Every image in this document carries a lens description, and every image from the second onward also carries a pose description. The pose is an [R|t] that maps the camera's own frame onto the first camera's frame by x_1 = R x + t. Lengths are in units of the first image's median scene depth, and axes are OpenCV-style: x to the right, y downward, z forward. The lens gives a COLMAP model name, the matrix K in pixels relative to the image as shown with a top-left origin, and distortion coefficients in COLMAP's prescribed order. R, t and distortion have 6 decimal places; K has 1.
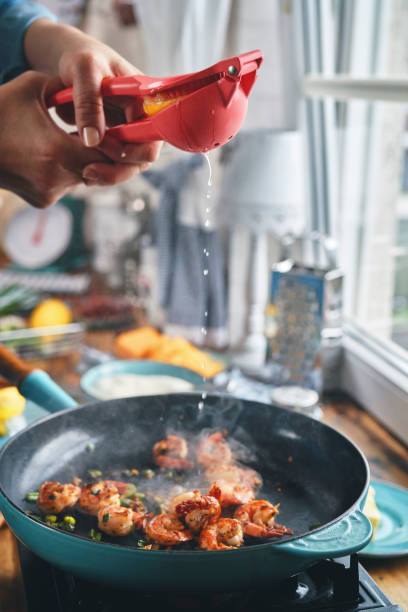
lens RADIAL K [[866.7, 0, 203.5], [0, 866.7, 316.8], [0, 0, 1]] dist [0.021213, 0.048846]
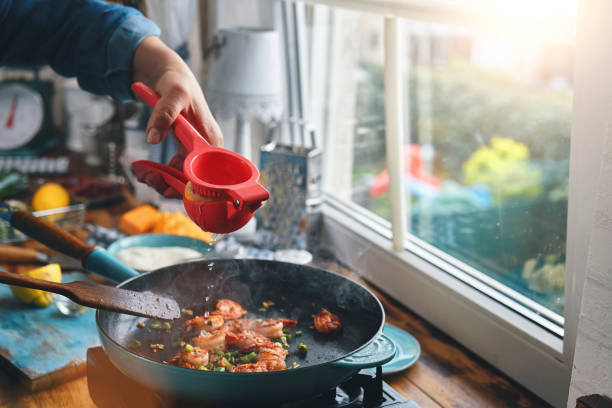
lens RADIAL K [[866.7, 0, 306.0], [0, 866.7, 204.0], [0, 0, 1]] dist [0.021213, 0.048846]
pose [[0.976922, -0.047919, 0.208153, -0.106547], [0.042267, 0.998609, 0.031519, -0.016171], [-0.209374, -0.021994, 0.977588, -0.155963]]
